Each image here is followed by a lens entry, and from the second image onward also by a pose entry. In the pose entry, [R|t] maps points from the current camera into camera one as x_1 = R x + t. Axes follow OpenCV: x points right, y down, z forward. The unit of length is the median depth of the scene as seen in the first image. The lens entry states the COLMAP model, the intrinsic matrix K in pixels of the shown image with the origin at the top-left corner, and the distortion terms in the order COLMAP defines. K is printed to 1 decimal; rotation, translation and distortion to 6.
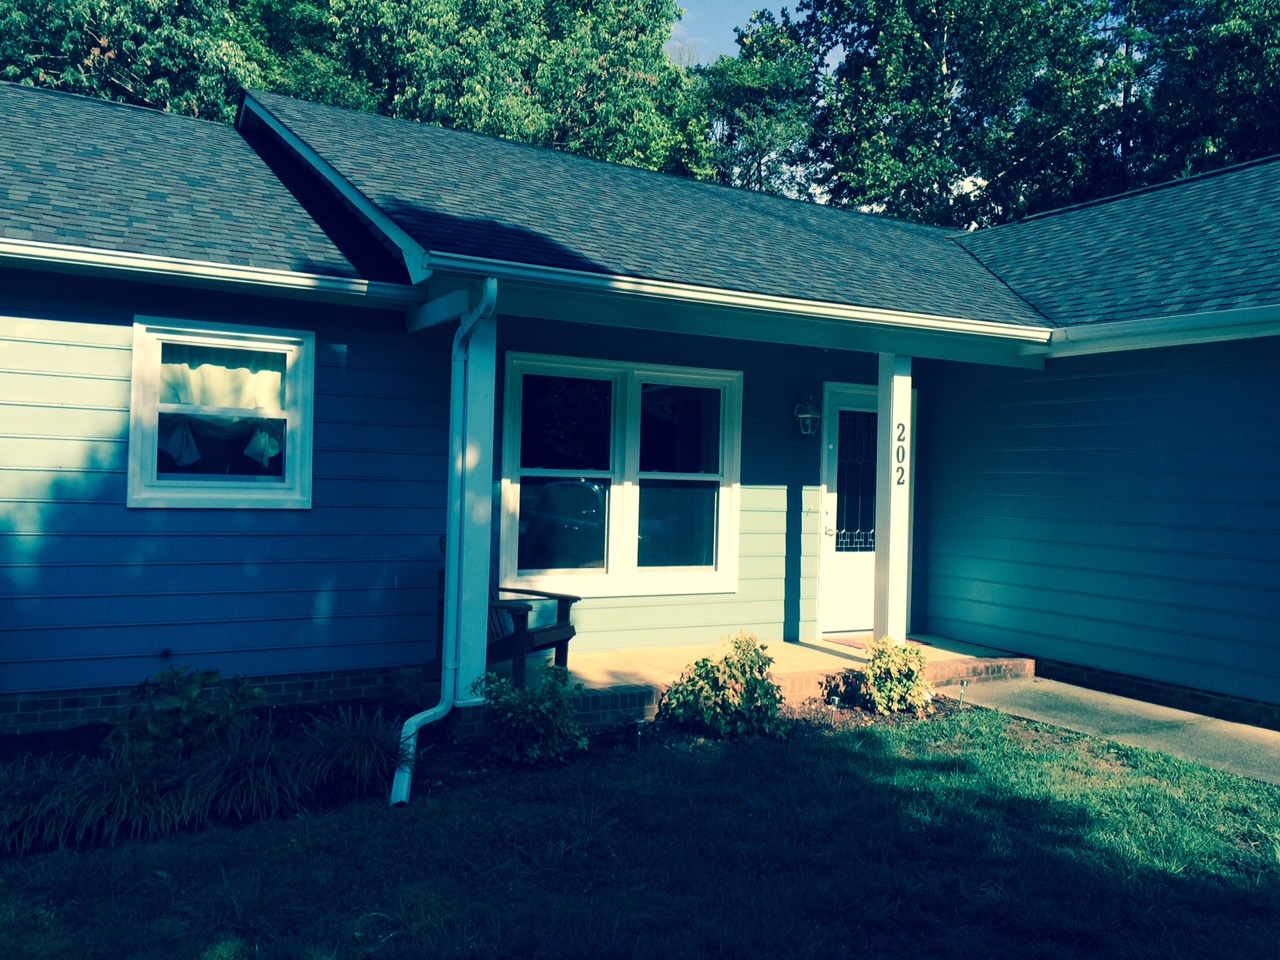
lens RADIAL K [[1060.3, 0, 632.6], [0, 1060.3, 475.6], [0, 0, 1]] dist [0.110978, -0.121114]
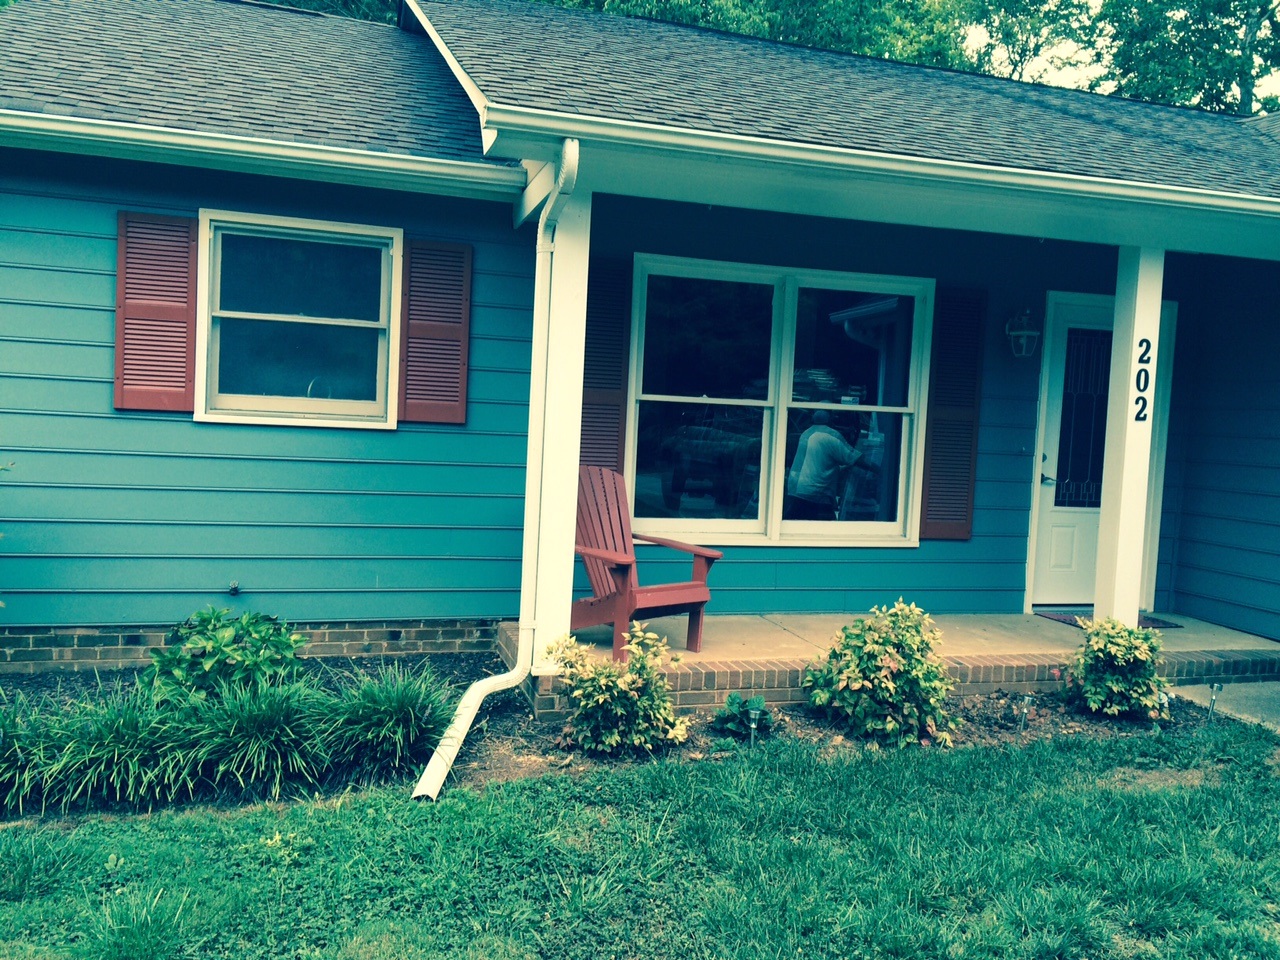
lens RADIAL K [[1078.1, 0, 640.0], [0, 1078.1, 480.0], [0, 0, 1]] dist [0.109064, -0.116693]
pose [[0.977528, 0.029911, -0.208672, 0.064608], [-0.018399, 0.998211, 0.056891, 0.012456], [0.210000, -0.051773, 0.976330, 0.153654]]
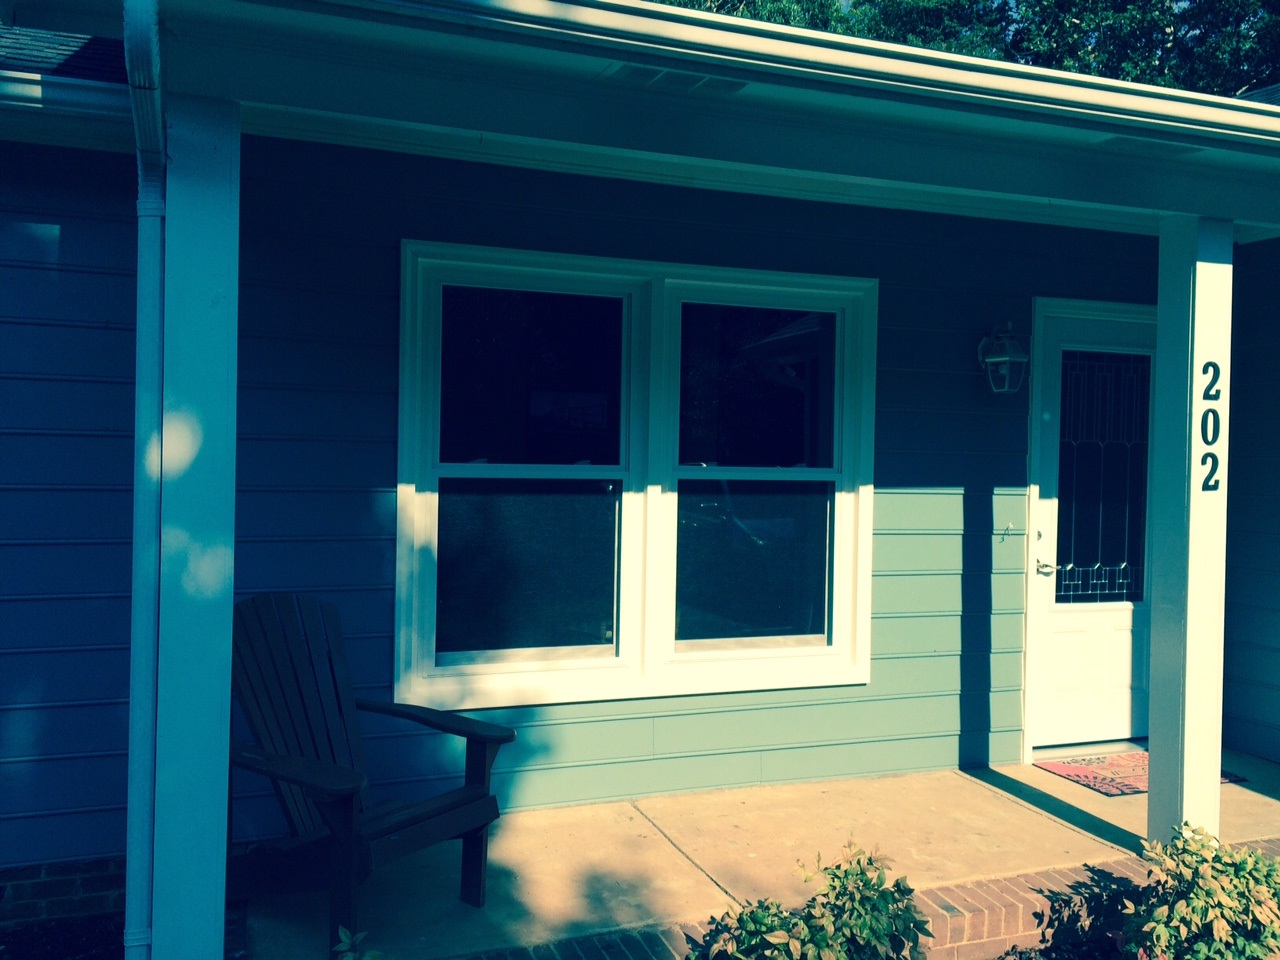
lens RADIAL K [[1060.3, 0, 632.6], [0, 1060.3, 475.6], [0, 0, 1]] dist [0.110978, -0.121114]
pose [[0.986691, -0.006587, -0.162476, 0.071771], [0.009303, 0.999829, 0.015964, -0.007937], [0.162343, -0.017263, 0.986583, 0.460398]]
